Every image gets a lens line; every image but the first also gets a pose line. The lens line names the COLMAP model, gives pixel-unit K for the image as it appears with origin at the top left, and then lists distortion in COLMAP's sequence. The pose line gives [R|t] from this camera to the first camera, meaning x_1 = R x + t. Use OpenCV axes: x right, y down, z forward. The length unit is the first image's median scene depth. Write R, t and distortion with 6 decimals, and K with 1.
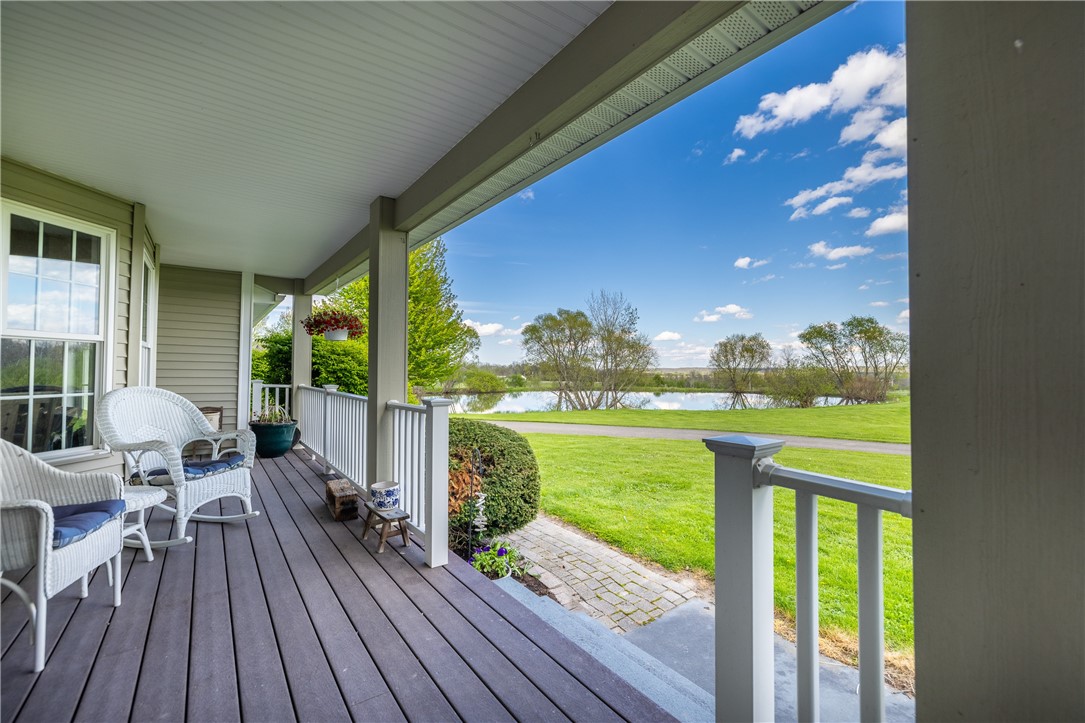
lens RADIAL K [[454.6, 0, 540.0], [0, 454.6, 363.2], [0, 0, 1]] dist [0.003460, 0.000118]
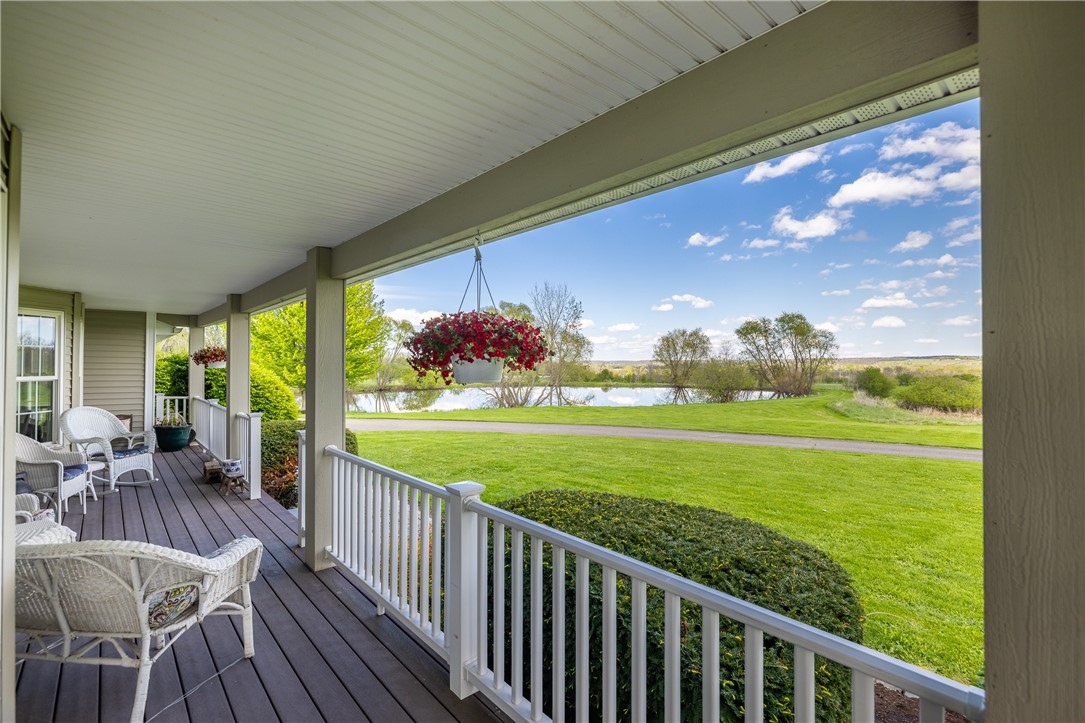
lens RADIAL K [[496.8, 0, 544.7], [0, 496.8, 360.7], [0, 0, 1]] dist [-0.001625, -0.000465]
pose [[0.995728, -0.003561, 0.092271, 0.338156], [0.002428, 0.999920, 0.012388, -0.069908], [-0.092308, -0.012111, 0.995657, -0.505692]]
